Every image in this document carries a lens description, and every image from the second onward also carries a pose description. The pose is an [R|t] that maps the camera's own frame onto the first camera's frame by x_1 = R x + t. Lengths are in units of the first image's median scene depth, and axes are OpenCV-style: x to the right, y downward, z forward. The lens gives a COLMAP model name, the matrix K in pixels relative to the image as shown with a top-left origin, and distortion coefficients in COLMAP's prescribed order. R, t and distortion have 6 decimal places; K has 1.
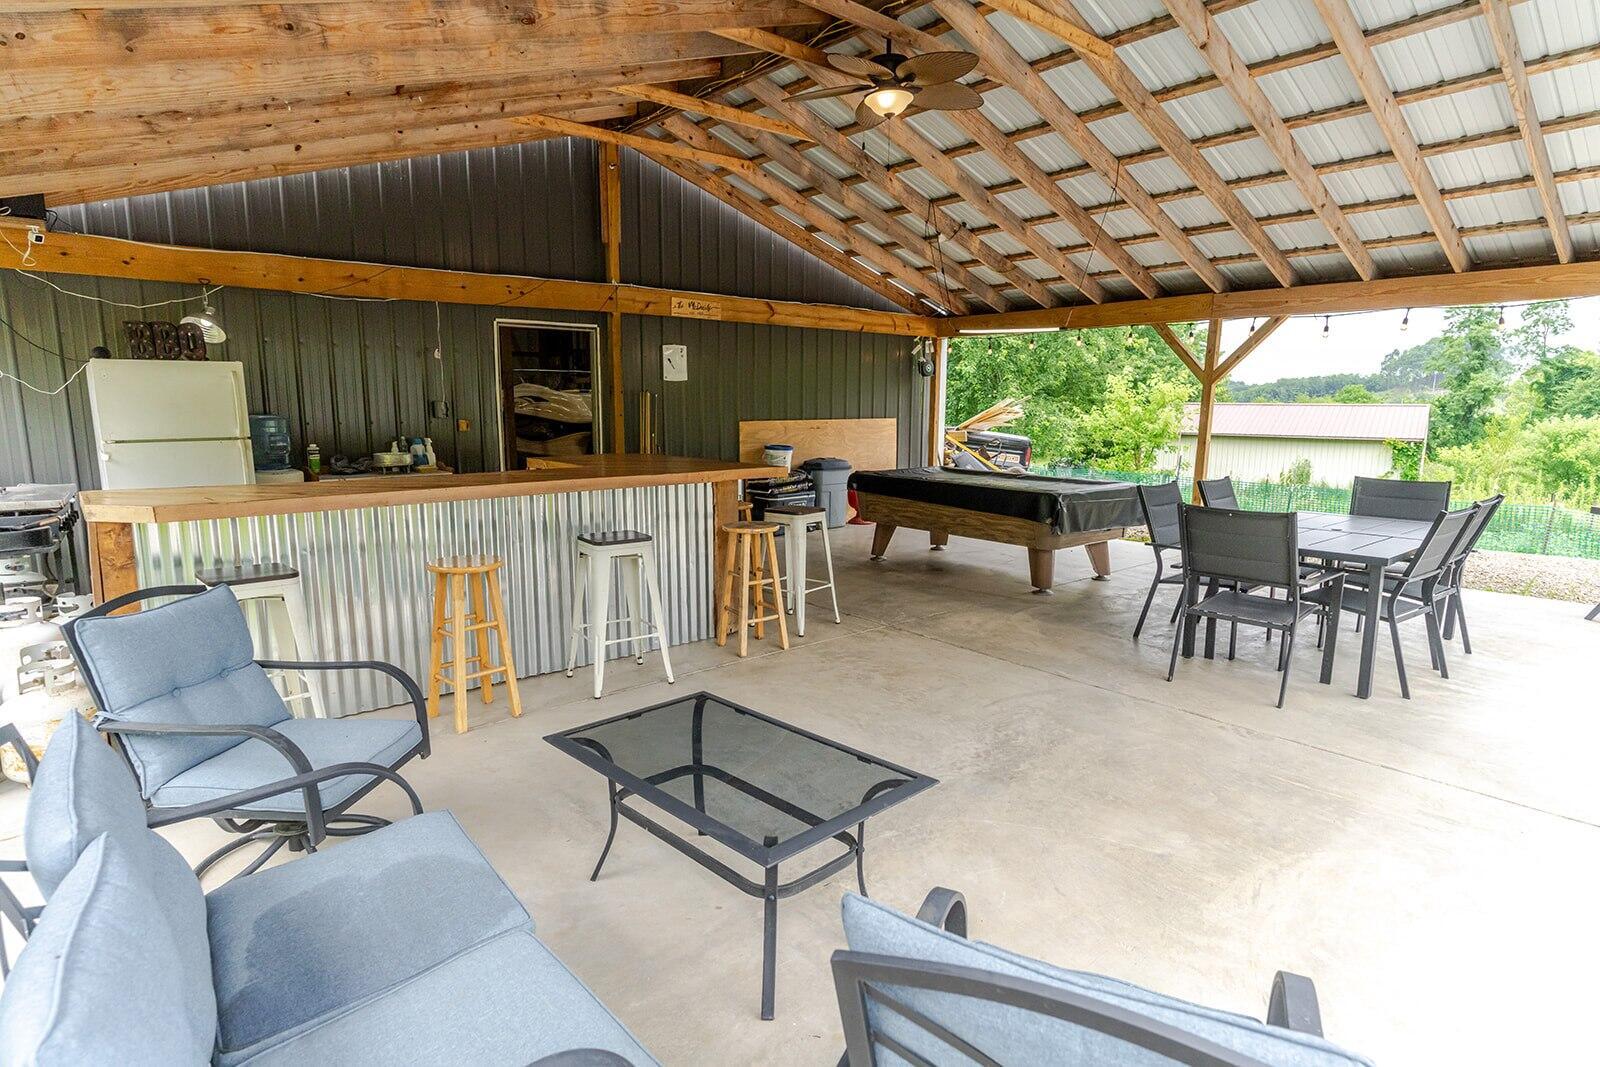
lens RADIAL K [[811.9, 0, 800.0], [0, 811.9, 533.5], [0, 0, 1]] dist [-0.000446, 0.000338]
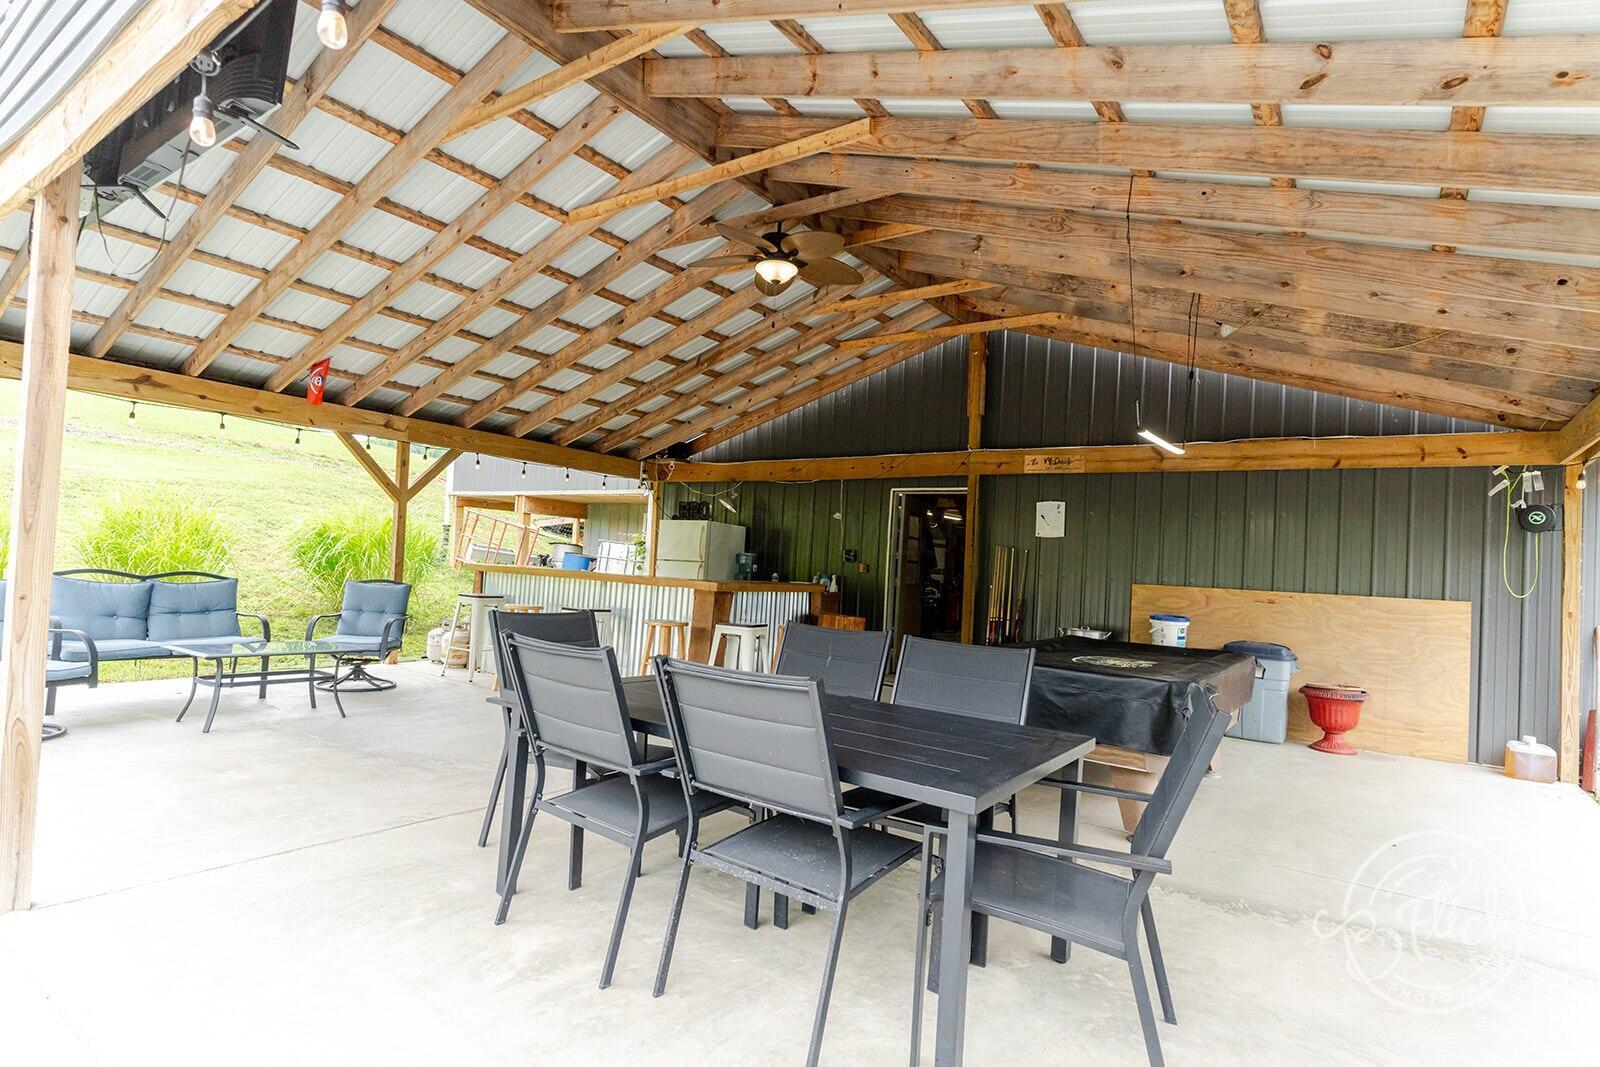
lens RADIAL K [[796.8, 0, 800.0], [0, 796.8, 533.5], [0, 0, 1]] dist [-0.000002, 0.000111]
pose [[0.268024, -0.018819, -0.963228, 0.749325], [-0.205635, 0.975651, -0.076281, -0.061737], [0.941211, 0.218519, 0.257628, 0.507022]]
